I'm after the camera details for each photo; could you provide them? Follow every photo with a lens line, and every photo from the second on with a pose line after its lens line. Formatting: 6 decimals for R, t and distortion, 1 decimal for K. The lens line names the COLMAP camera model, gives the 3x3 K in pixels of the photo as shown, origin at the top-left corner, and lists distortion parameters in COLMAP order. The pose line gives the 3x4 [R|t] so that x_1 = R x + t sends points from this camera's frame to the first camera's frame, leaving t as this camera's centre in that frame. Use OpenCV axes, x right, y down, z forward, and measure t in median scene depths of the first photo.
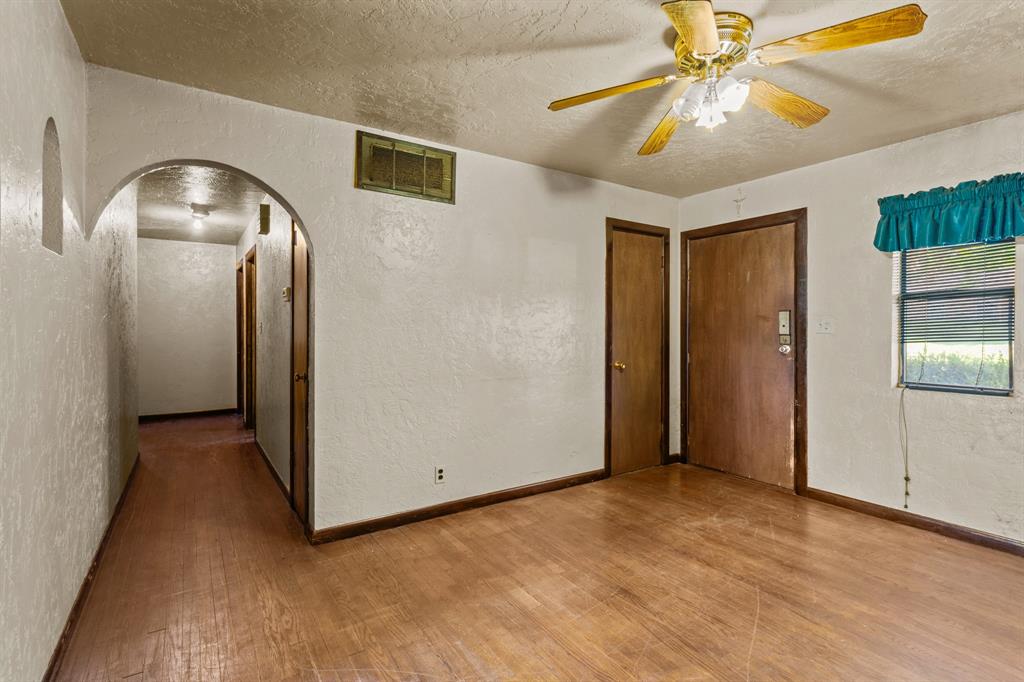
lens RADIAL K [[493.9, 0, 511.6], [0, 493.9, 330.5], [0, 0, 1]] dist [0.011219, 0.000450]
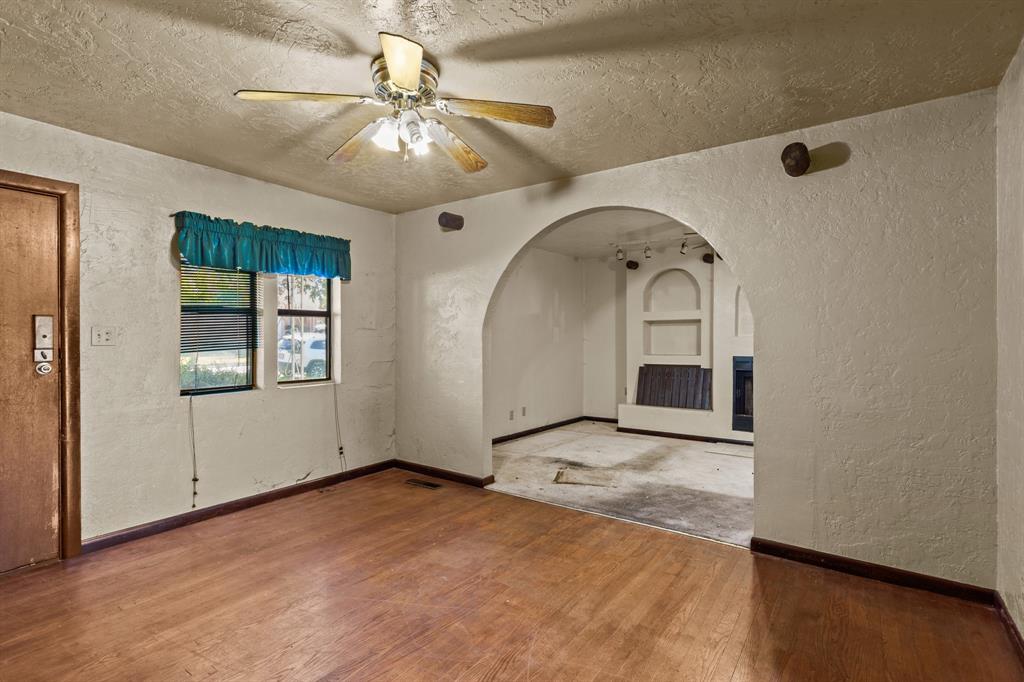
lens RADIAL K [[493.9, 0, 516.8], [0, 493.9, 342.4], [0, 0, 1]] dist [0.011219, 0.000450]
pose [[-0.364060, -0.013079, 0.931284, -0.450189], [0.000258, 0.999900, 0.014144, -0.012592], [-0.931375, 0.005390, -0.364020, 0.742387]]
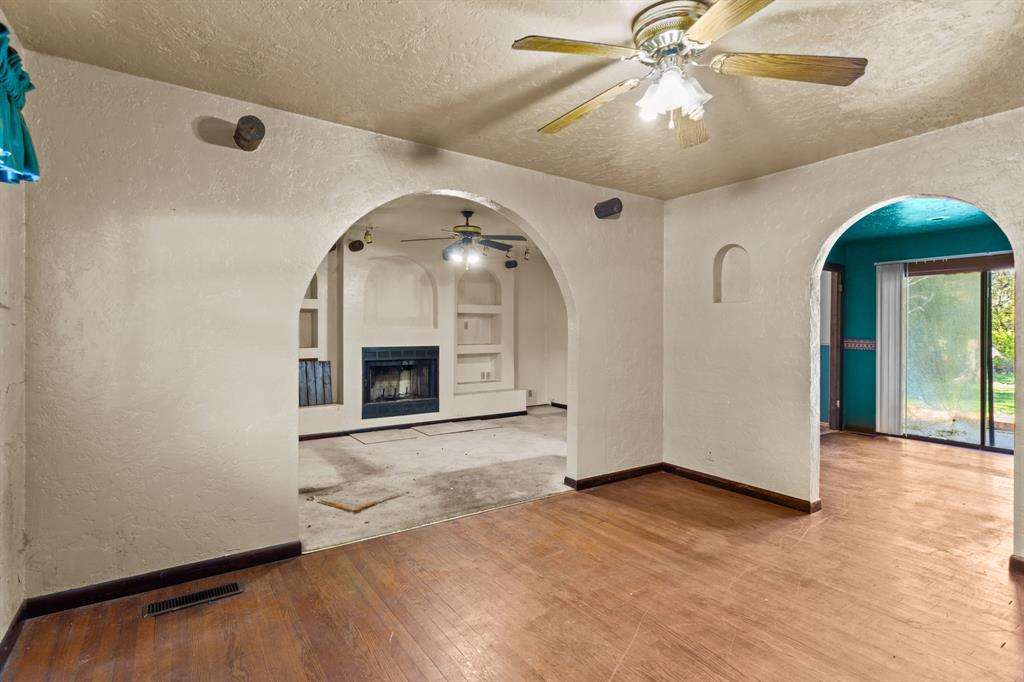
lens RADIAL K [[493.9, 0, 515.0], [0, 493.9, 336.0], [0, 0, 1]] dist [0.011219, 0.000450]
pose [[-0.999820, -0.010458, -0.015816, 0.452765], [-0.010667, 0.999856, 0.013173, -0.009920], [0.015676, 0.013339, -0.999788, 1.235011]]
